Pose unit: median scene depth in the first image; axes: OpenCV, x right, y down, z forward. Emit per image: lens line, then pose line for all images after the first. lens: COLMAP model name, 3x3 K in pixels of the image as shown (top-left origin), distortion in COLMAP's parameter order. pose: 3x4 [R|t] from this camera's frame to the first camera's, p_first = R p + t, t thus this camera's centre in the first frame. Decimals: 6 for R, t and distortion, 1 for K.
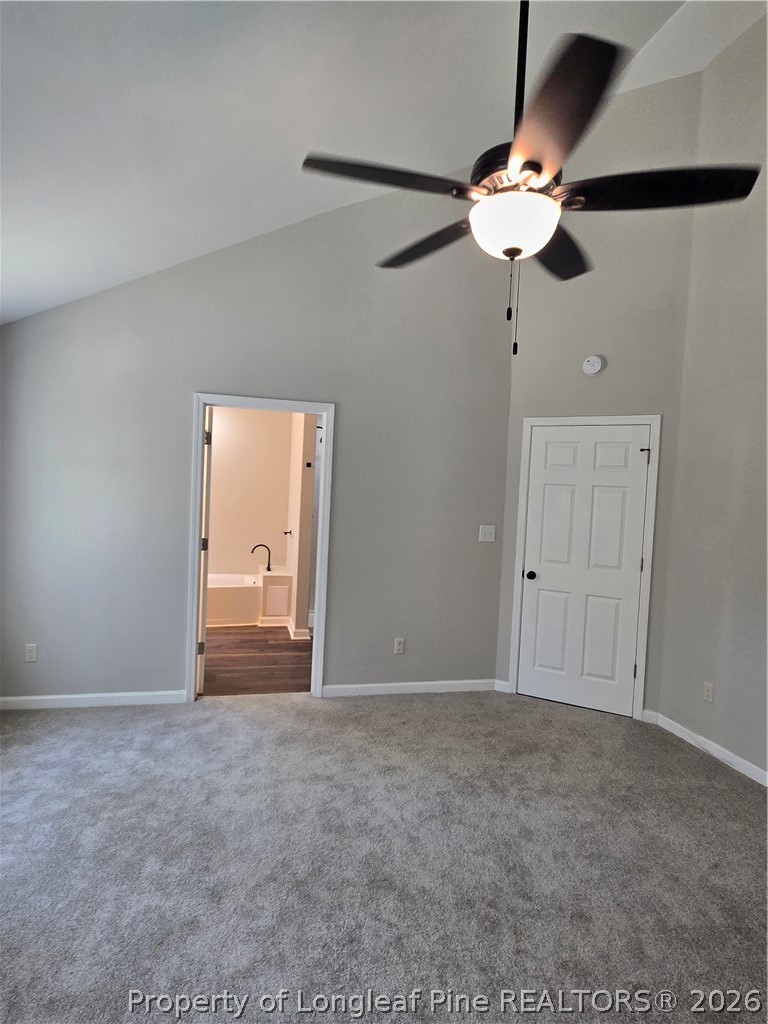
lens RADIAL K [[580.9, 0, 384.1], [0, 580.9, 510.8], [0, 0, 1]] dist [0.004187, -0.001735]
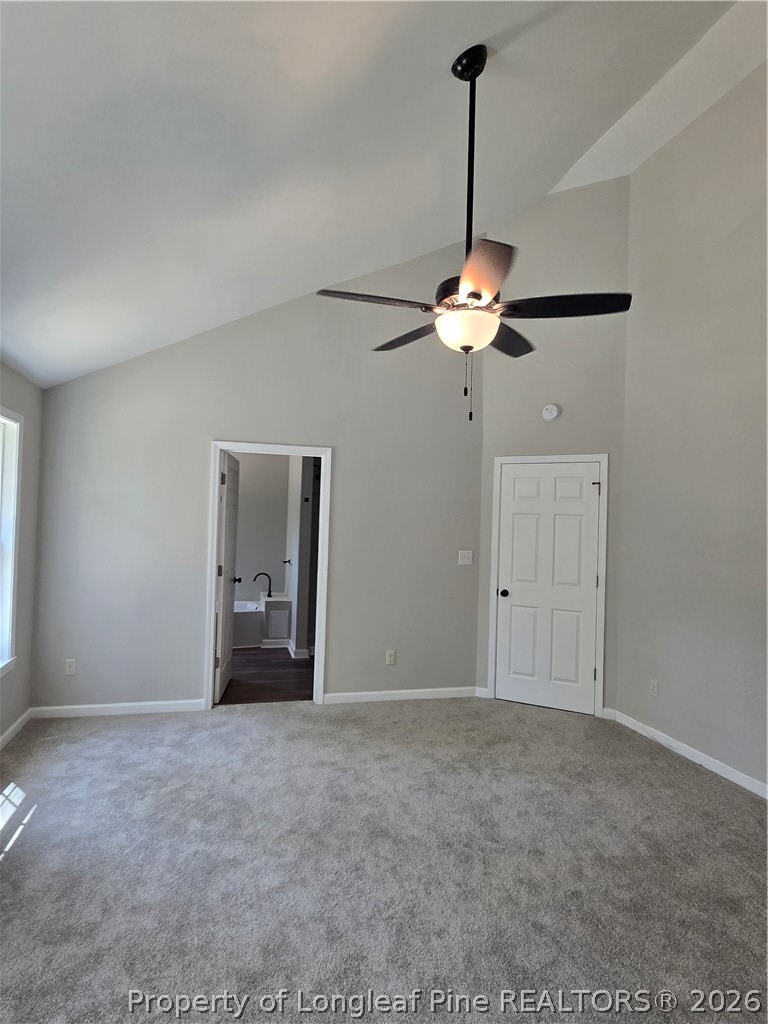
lens RADIAL K [[580.9, 0, 389.7], [0, 580.9, 509.7], [0, 0, 1]] dist [0.004187, -0.001735]
pose [[0.999458, -0.015425, 0.029074, -0.006199], [0.017037, 0.998283, -0.056048, 0.010559], [-0.028160, 0.056513, 0.998005, -0.228476]]
